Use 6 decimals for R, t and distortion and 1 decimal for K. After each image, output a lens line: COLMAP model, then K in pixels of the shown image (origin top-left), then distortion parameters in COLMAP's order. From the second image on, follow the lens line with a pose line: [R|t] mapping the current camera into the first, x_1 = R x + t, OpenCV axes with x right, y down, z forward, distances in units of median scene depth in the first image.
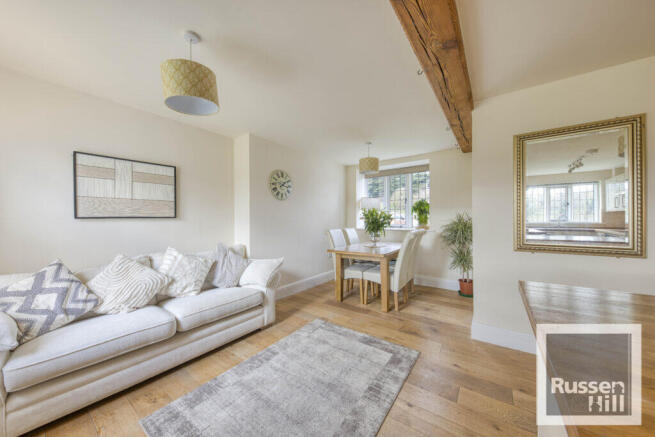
lens RADIAL K [[227.6, 0, 327.9], [0, 227.6, 218.4], [0, 0, 1]] dist [-0.001674, -0.000672]
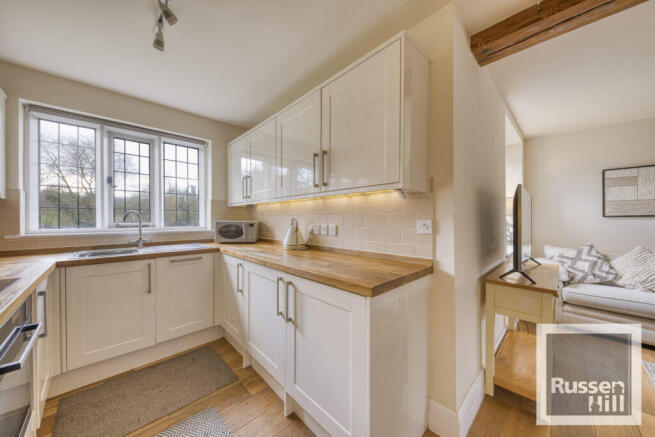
lens RADIAL K [[227.6, 0, 329.5], [0, 227.6, 220.2], [0, 0, 1]] dist [-0.001674, -0.000672]
pose [[-0.179051, 0.006536, -0.983818, 0.654724], [-0.001561, 0.999975, 0.006927, 0.014263], [0.983839, 0.002776, -0.179036, -0.481427]]
